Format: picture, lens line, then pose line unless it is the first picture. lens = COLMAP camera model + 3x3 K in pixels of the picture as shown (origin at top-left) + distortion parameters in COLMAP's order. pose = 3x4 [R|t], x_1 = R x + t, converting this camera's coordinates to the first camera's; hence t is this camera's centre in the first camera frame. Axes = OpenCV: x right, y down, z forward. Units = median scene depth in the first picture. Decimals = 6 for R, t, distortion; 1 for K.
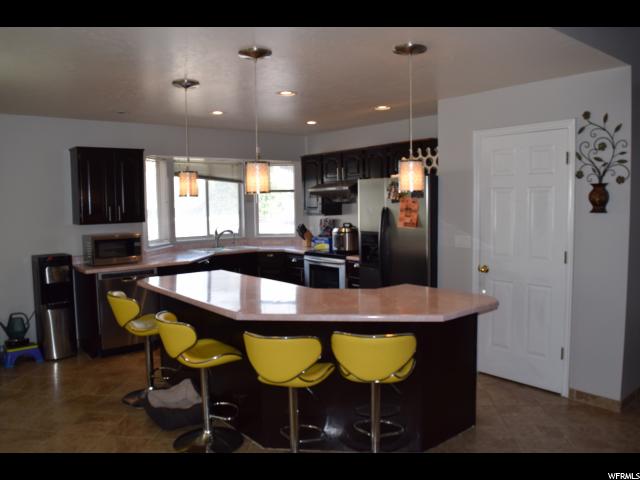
lens RADIAL K [[508.7, 0, 317.1], [0, 508.7, 240.1], [0, 0, 1]] dist [-0.080729, -0.005808]
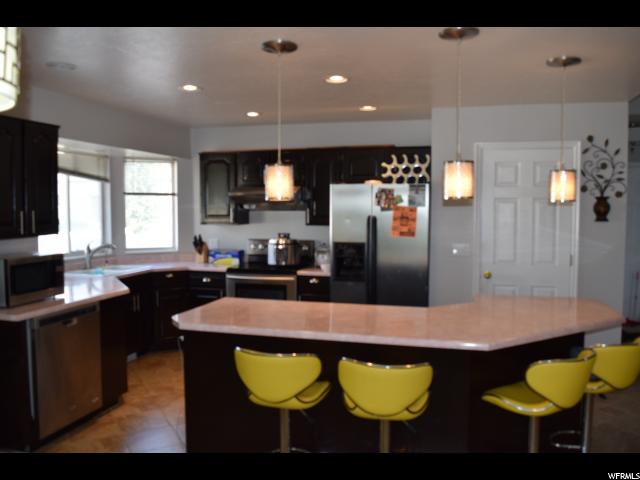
lens RADIAL K [[524.7, 0, 320.4], [0, 524.7, 229.1], [0, 0, 1]] dist [-0.098344, 0.000568]
pose [[0.816396, -0.005655, 0.577465, -0.531750], [0.029229, 0.999075, -0.031540, -0.013978], [-0.576753, 0.042628, 0.815806, 0.304480]]
